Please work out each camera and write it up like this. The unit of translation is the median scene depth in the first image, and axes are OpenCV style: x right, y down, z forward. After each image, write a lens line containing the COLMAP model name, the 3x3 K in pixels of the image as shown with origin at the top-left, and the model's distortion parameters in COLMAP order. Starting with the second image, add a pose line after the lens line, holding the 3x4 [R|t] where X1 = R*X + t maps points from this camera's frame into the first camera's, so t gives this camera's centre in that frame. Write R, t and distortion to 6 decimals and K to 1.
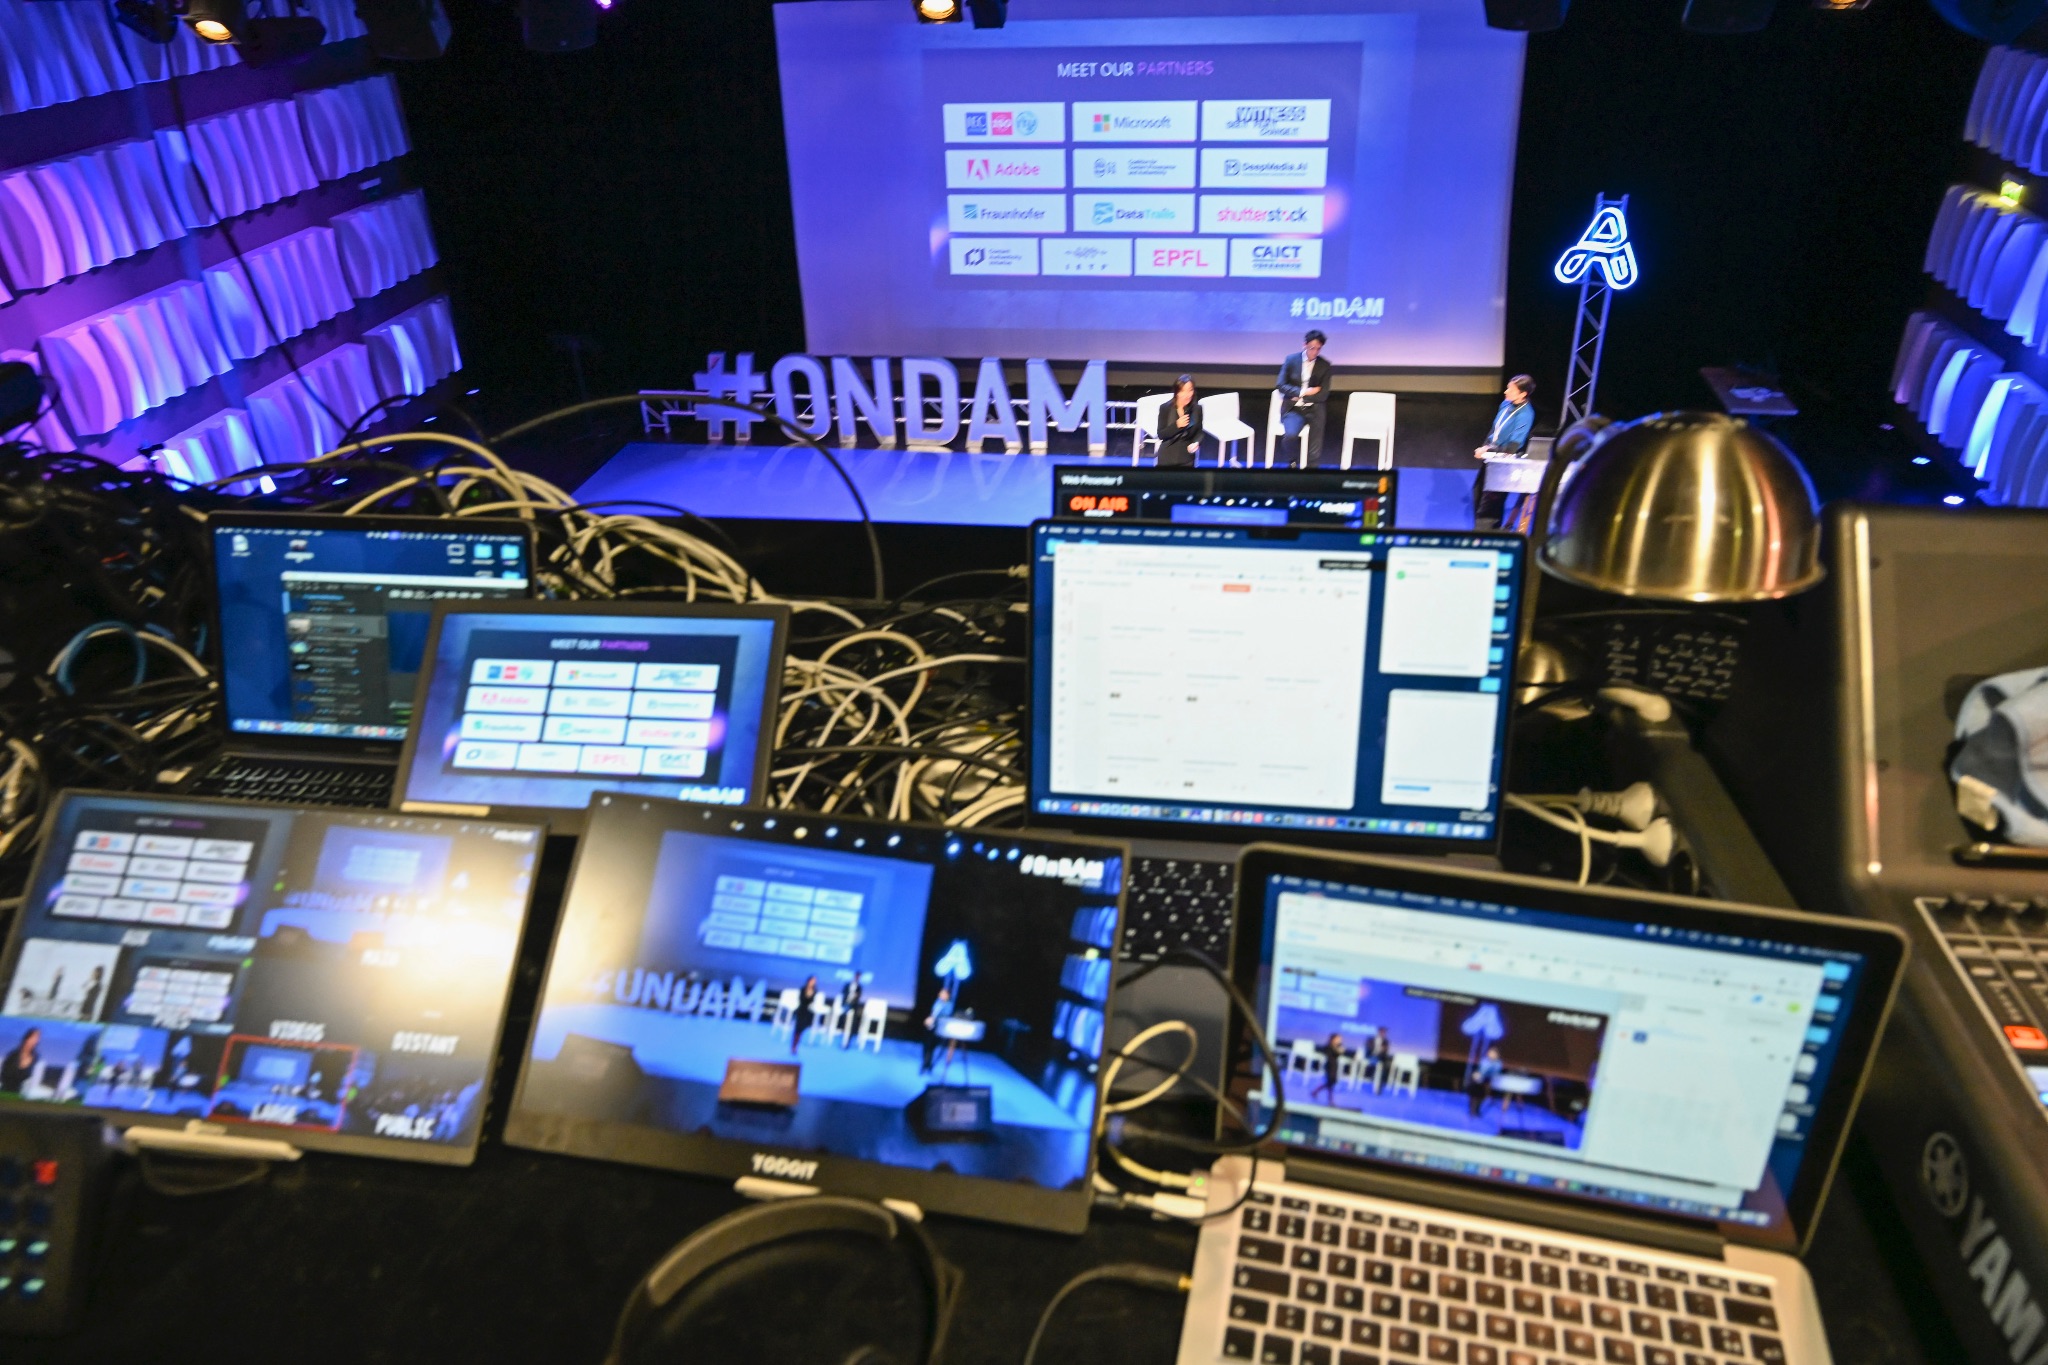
lens RADIAL K [[1393.1, 0, 1029.3], [0, 1393.1, 672.3], [0, 0, 1]] dist [-0.003255, -0.007027]
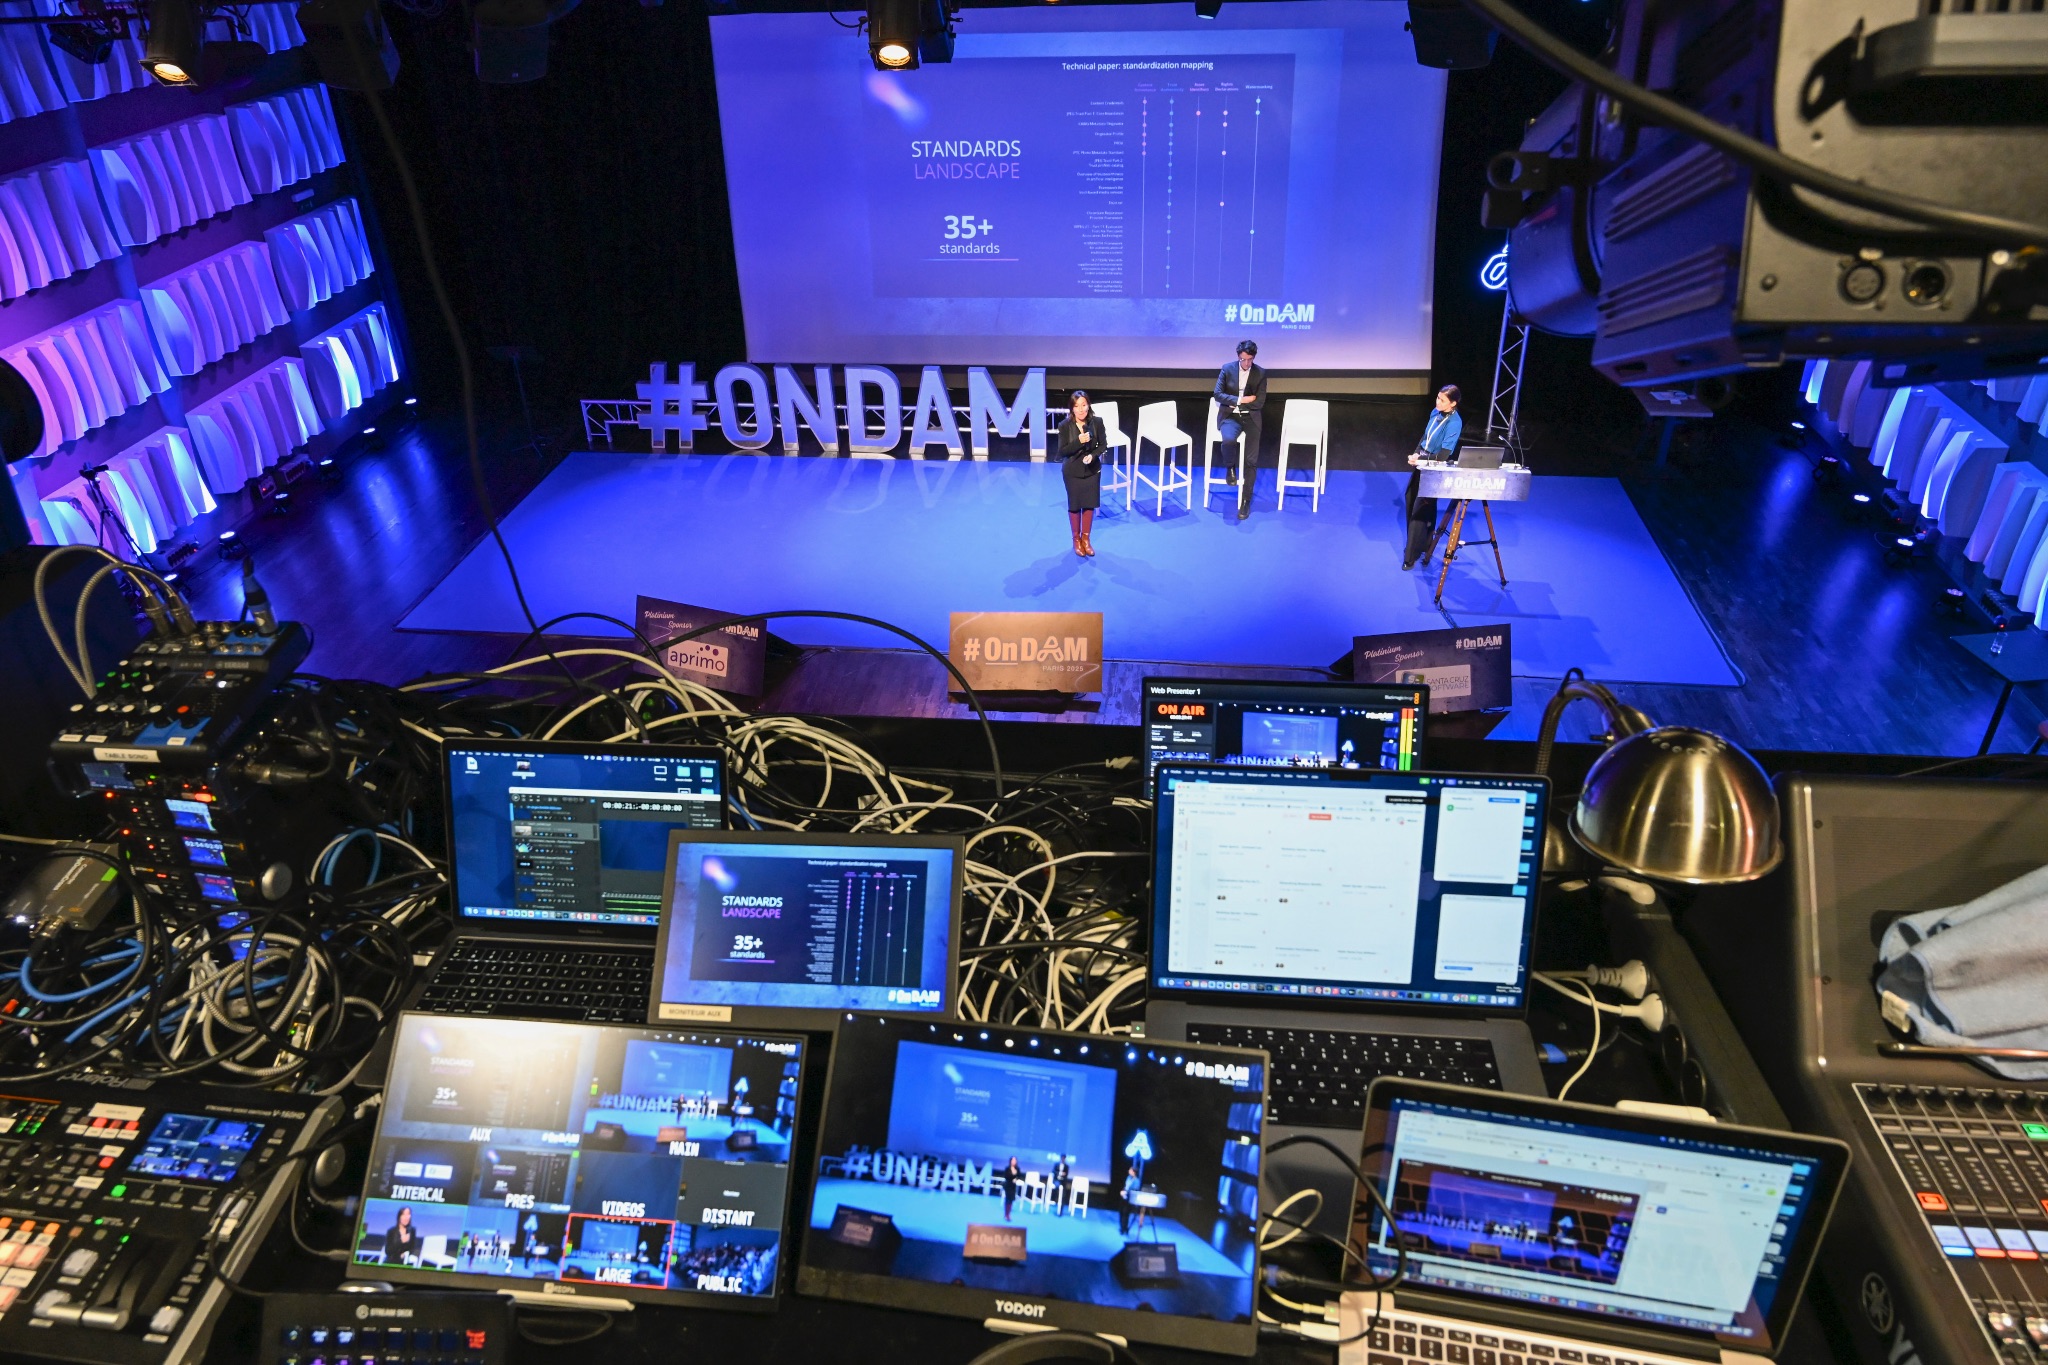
lens RADIAL K [[1394.3, 0, 1009.2], [0, 1394.3, 671.6], [0, 0, 1]] dist [-0.006087, 0.000253]
pose [[0.999147, -0.017139, 0.037559, -0.162308], [0.016644, 0.999771, 0.013435, -0.193845], [-0.037781, -0.012798, 0.999204, -0.227648]]
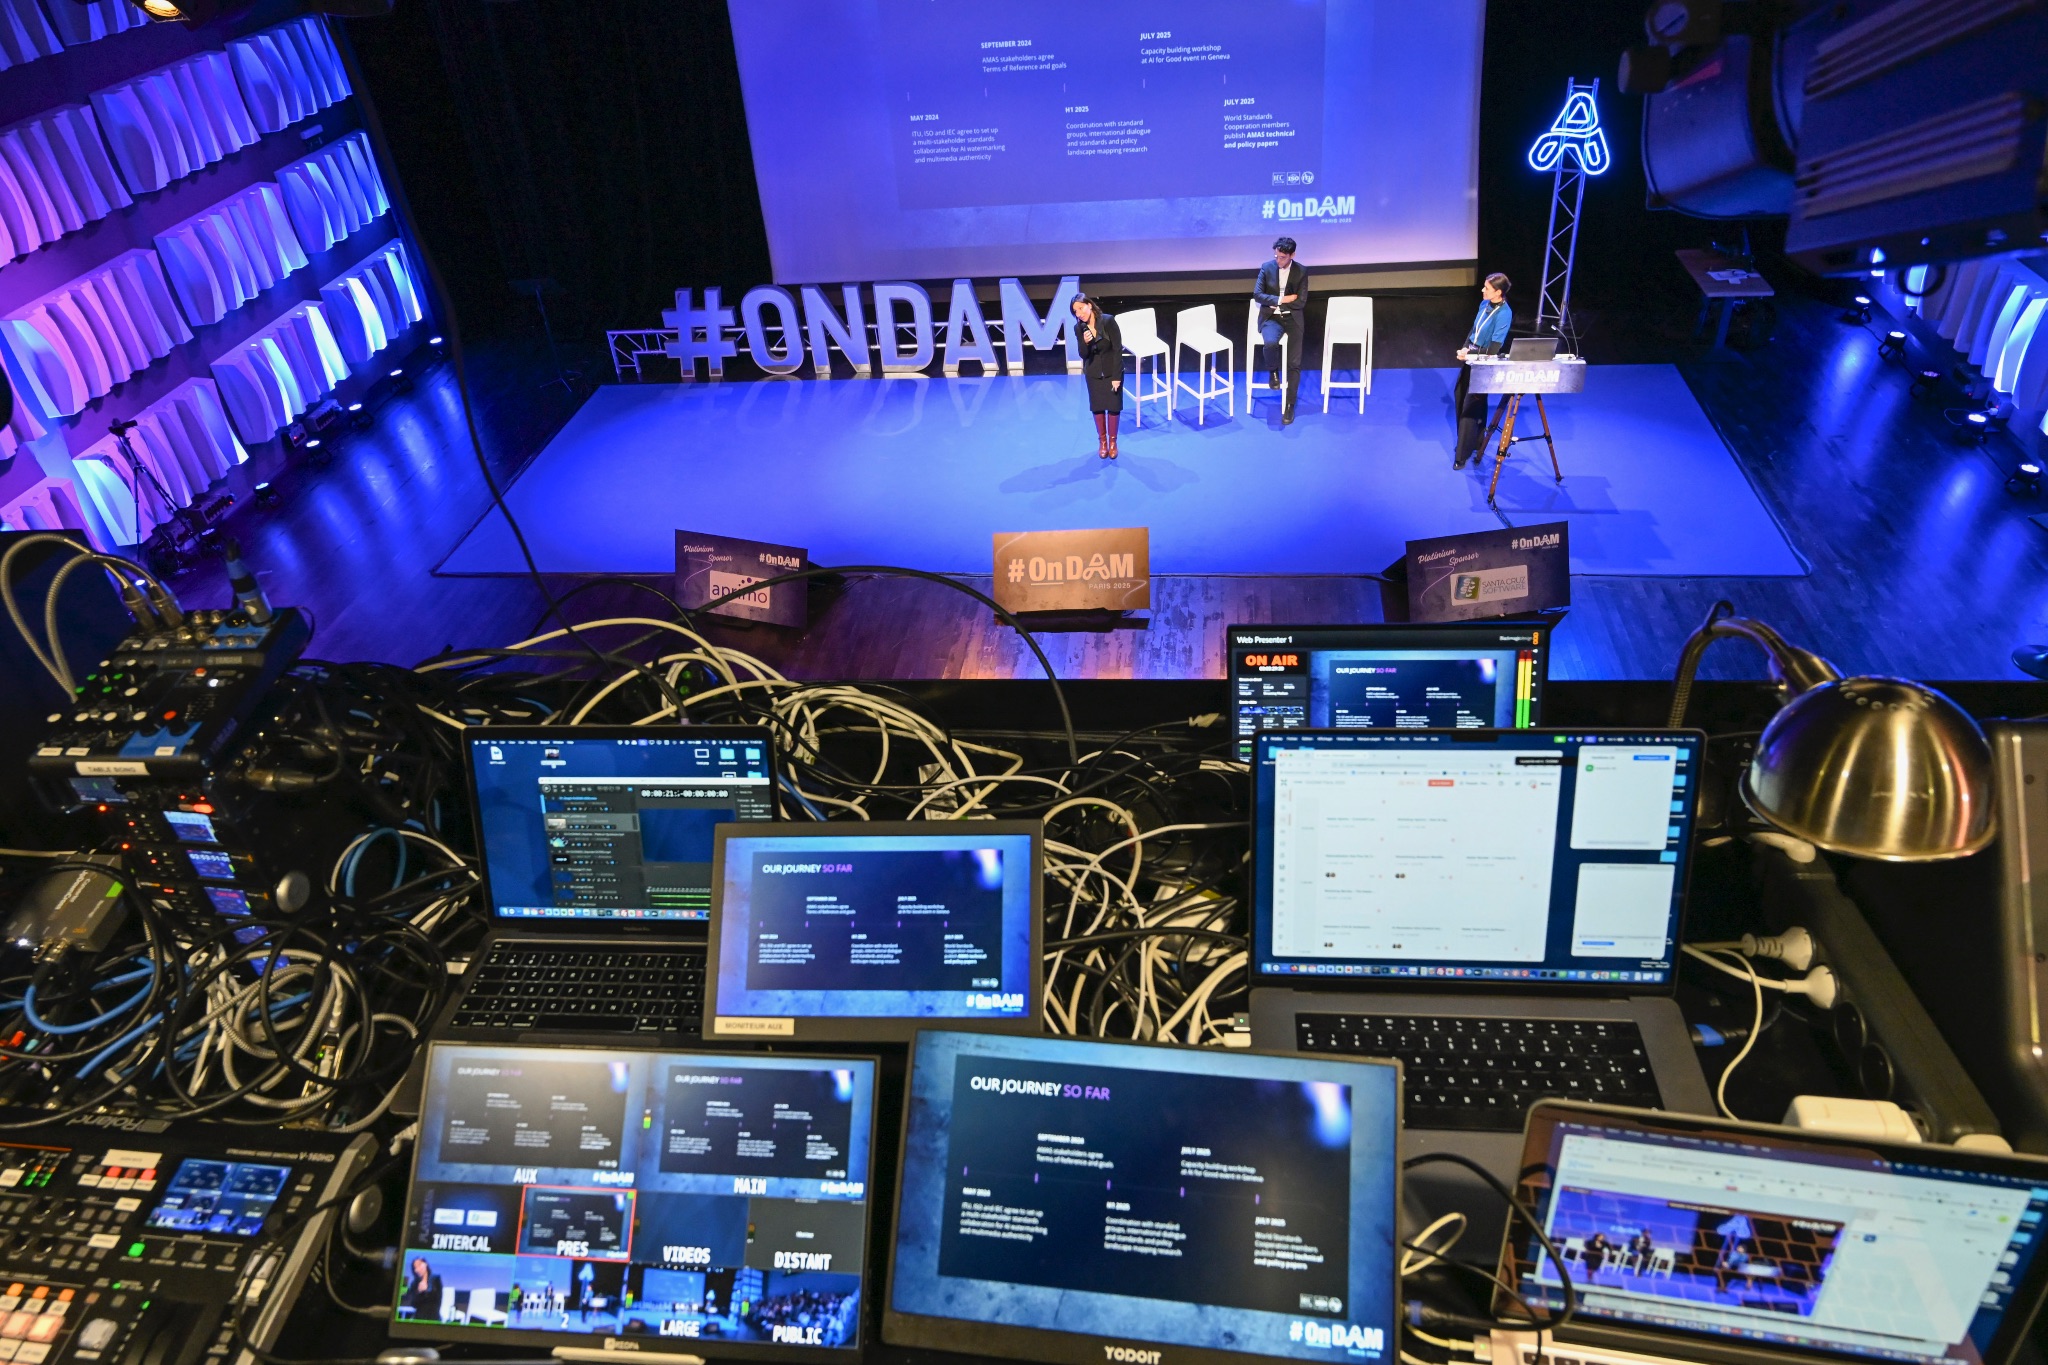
lens RADIAL K [[1393.1, 0, 1023.8], [0, 1393.1, 682.6], [0, 0, 1]] dist [-0.004813, -0.002255]
pose [[0.998107, -0.059947, 0.013741, -0.180032], [0.058640, 0.994967, 0.081246, -0.228668], [-0.018542, -0.080287, 0.996599, -0.096950]]
